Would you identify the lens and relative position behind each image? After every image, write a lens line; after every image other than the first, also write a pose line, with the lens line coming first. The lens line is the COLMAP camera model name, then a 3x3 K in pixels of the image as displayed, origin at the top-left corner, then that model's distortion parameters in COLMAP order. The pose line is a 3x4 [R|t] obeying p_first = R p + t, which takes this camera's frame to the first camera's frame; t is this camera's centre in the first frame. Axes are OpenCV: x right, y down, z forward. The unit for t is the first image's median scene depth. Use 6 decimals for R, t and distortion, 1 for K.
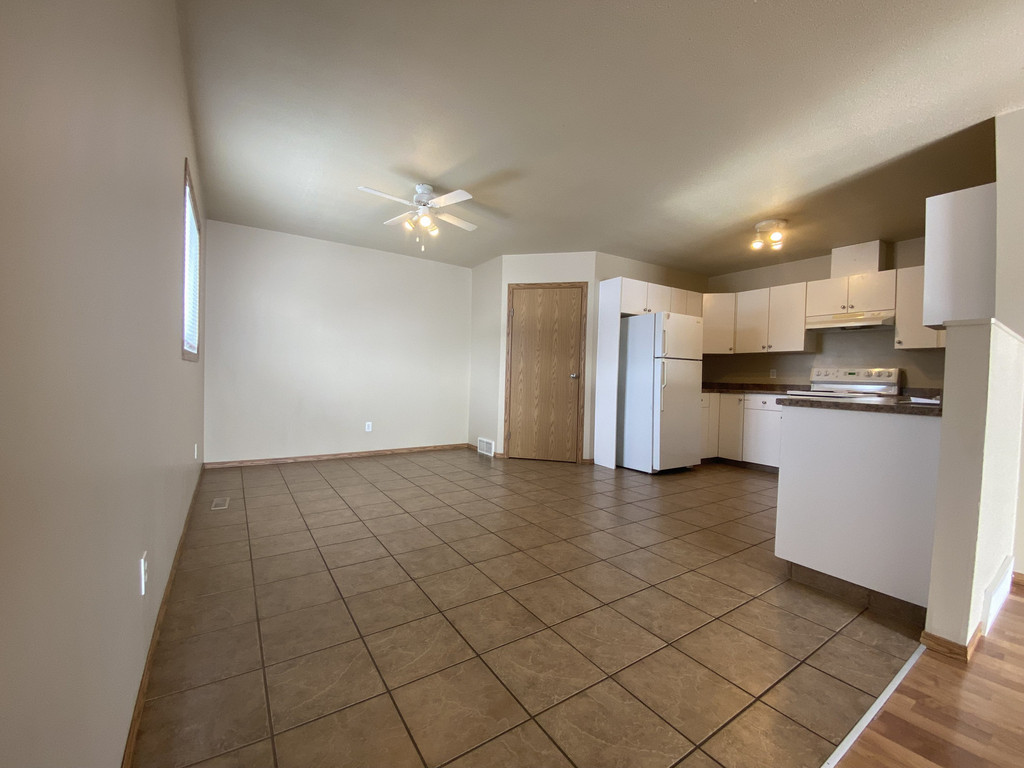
lens RADIAL K [[417.9, 0, 510.5], [0, 417.9, 386.1], [0, 0, 1]] dist [0.004430, -0.002204]
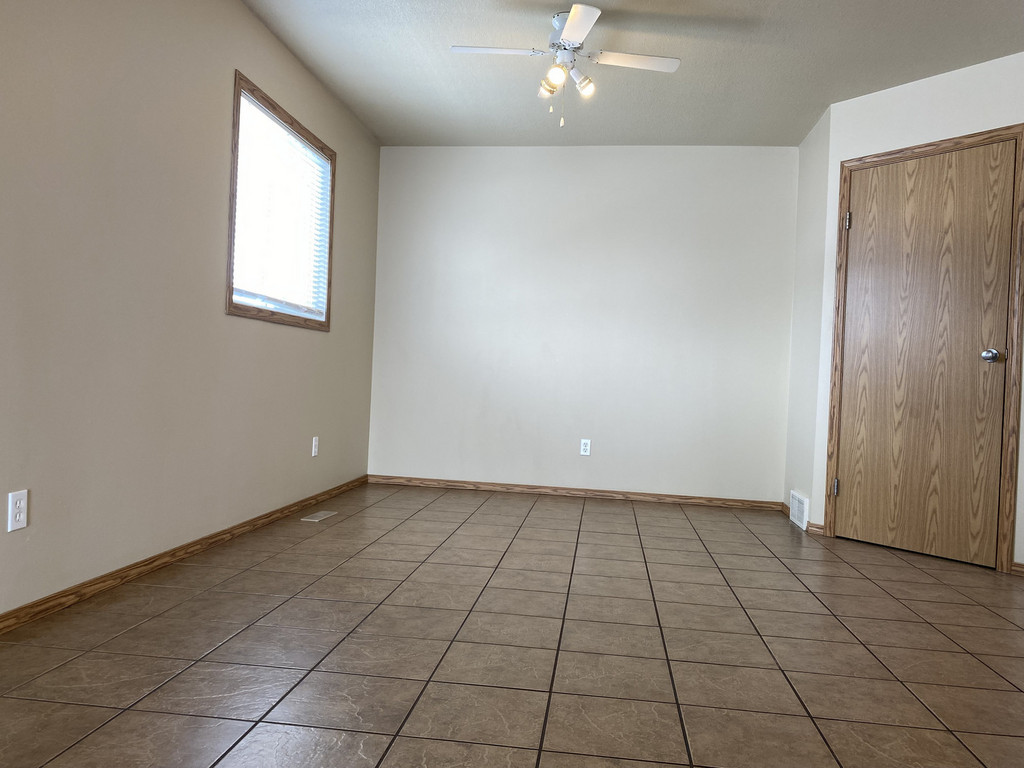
lens RADIAL K [[811.1, 0, 520.9], [0, 811.1, 362.0], [0, 0, 1]] dist [0.063716, -0.021271]
pose [[0.748163, -0.004415, -0.663500, 0.342886], [-0.045171, 0.997319, -0.057571, 0.049527], [0.661976, 0.073043, 0.745958, 0.093123]]
